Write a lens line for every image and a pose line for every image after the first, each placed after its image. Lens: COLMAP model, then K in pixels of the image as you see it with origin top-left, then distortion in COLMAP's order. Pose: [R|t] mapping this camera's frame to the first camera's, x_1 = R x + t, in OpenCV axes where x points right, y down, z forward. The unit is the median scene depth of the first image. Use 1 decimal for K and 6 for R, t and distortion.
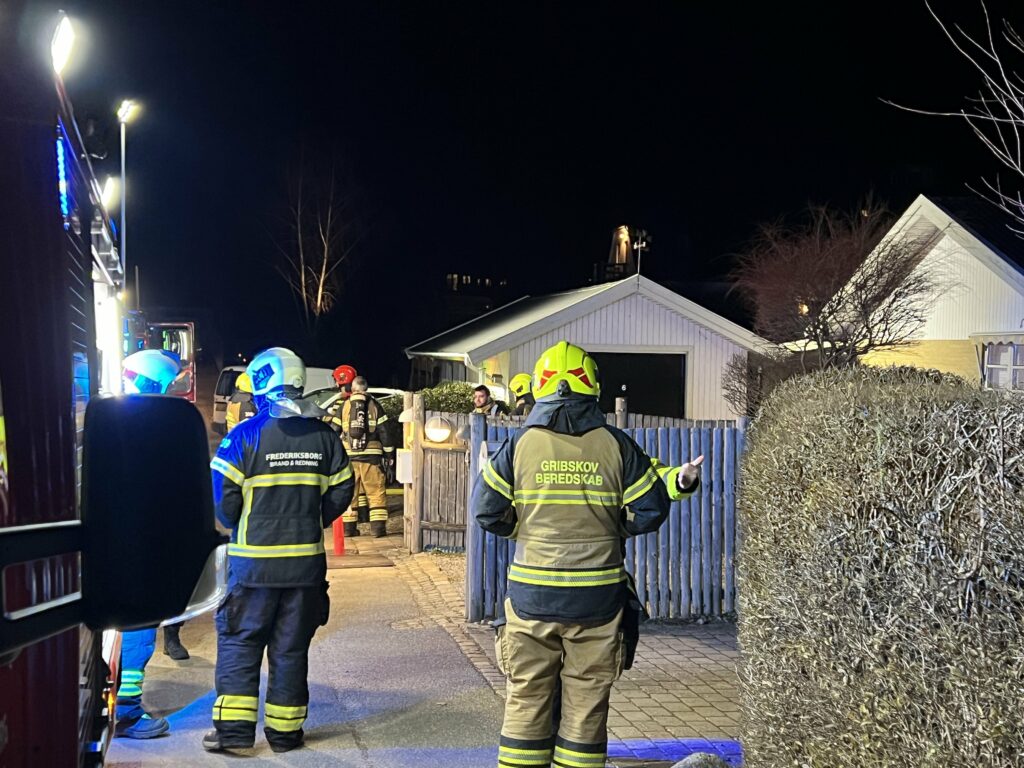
lens RADIAL K [[1049.4, 0, 512.0], [0, 1049.4, 384.0], [0, 0, 1]] dist [-0.013112, -0.023781]
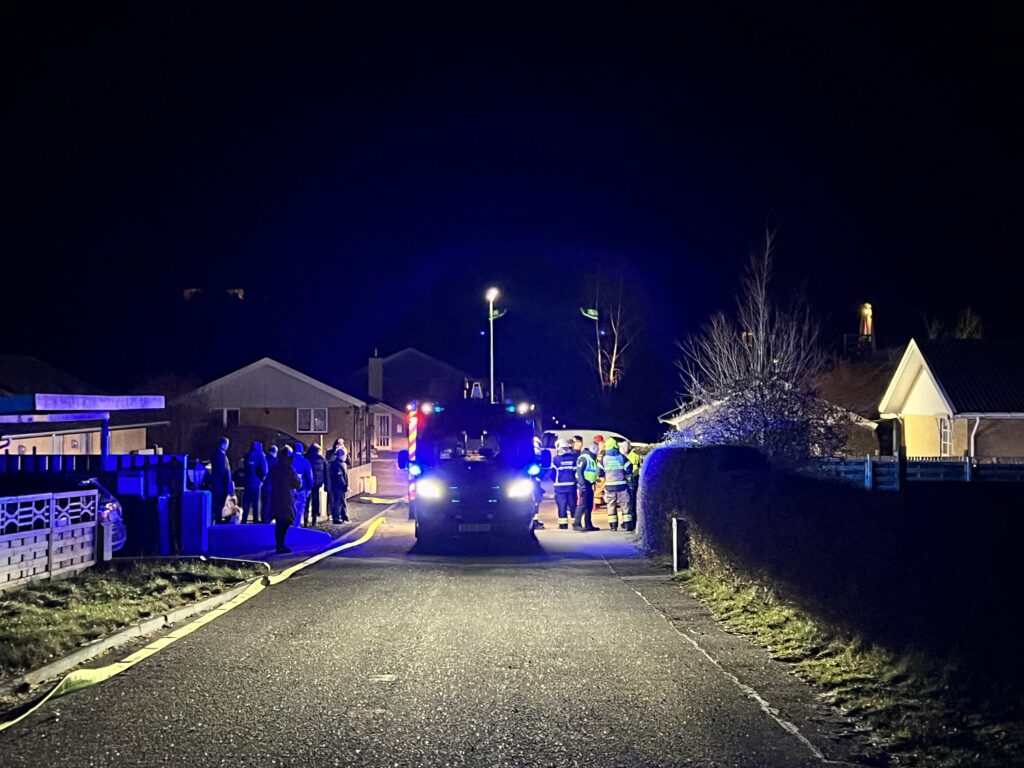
lens RADIAL K [[1492.6, 0, 512.0], [0, 1492.6, 384.0], [0, 0, 1]] dist [0.001755, 0.001638]
pose [[0.961082, -0.011220, -0.276035, 0.997278], [0.002268, 0.999462, -0.032729, -0.039333], [0.276254, 0.030829, 0.960590, -3.895685]]
